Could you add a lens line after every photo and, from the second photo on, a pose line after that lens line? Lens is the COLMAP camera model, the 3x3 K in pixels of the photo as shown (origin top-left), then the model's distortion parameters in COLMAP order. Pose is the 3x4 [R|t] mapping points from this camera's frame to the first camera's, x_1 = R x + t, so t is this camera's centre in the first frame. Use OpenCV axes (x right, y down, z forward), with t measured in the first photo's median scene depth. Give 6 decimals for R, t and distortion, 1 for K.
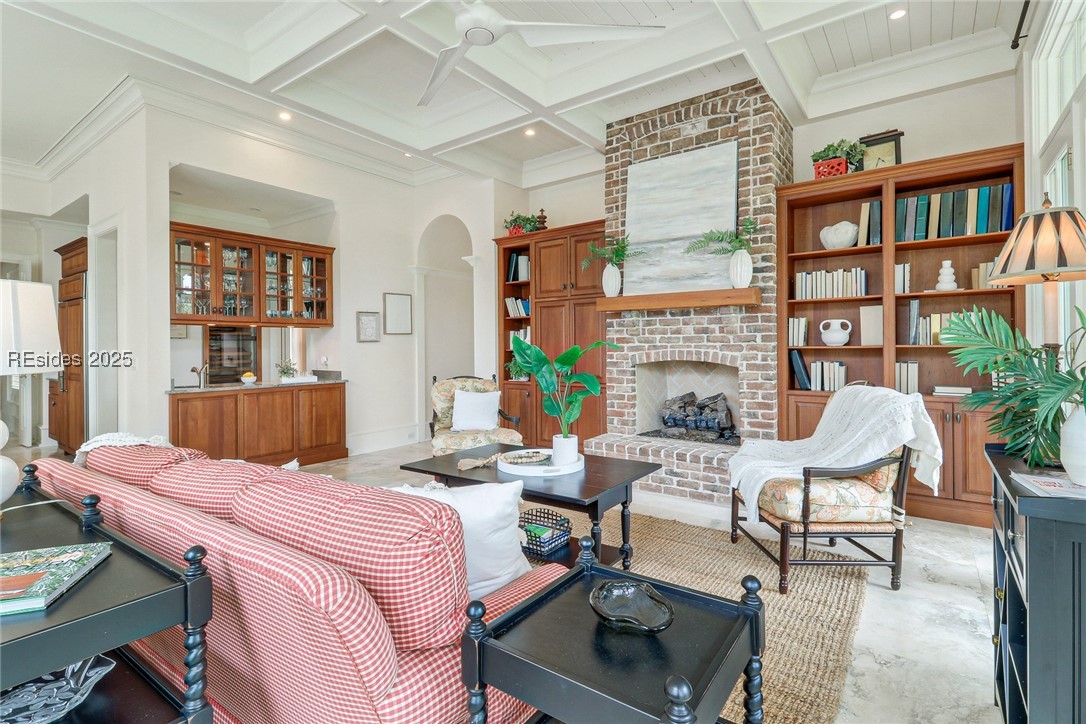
lens RADIAL K [[512.5, 0, 546.9], [0, 512.5, 351.4], [0, 0, 1]] dist [0.006524, -0.000531]
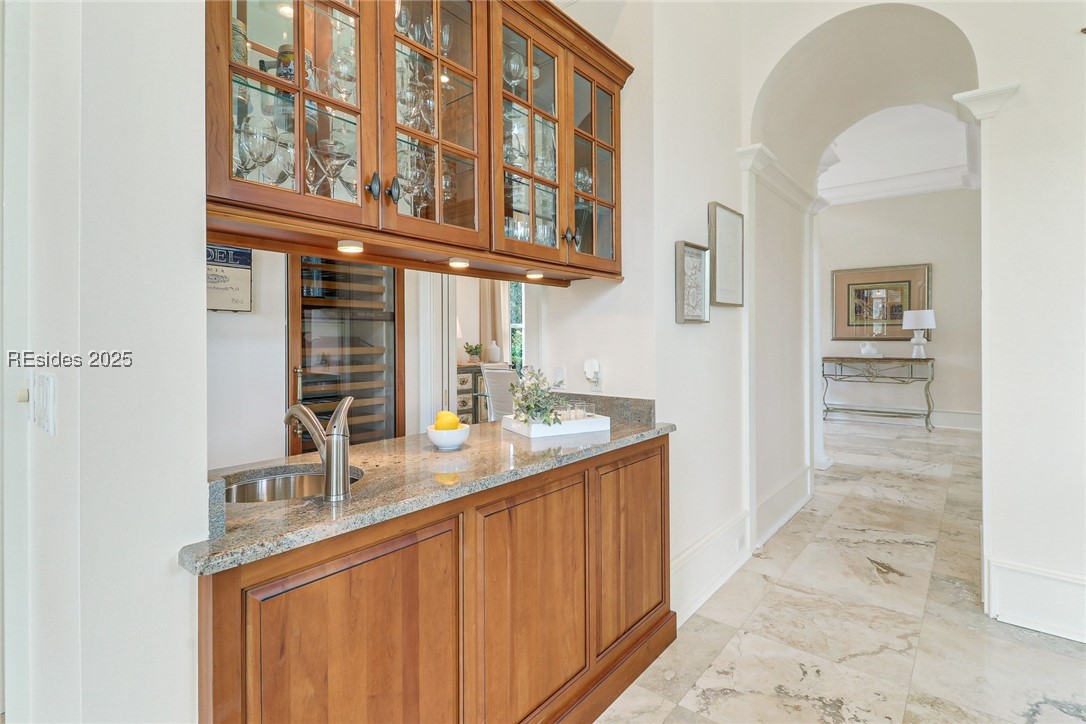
lens RADIAL K [[512.5, 0, 546.9], [0, 512.5, 351.4], [0, 0, 1]] dist [0.006524, -0.000531]
pose [[0.999414, 0.001391, -0.034202, -0.465365], [-0.000834, 0.999867, 0.016316, -0.002909], [0.034220, -0.016278, 0.999282, 0.631875]]
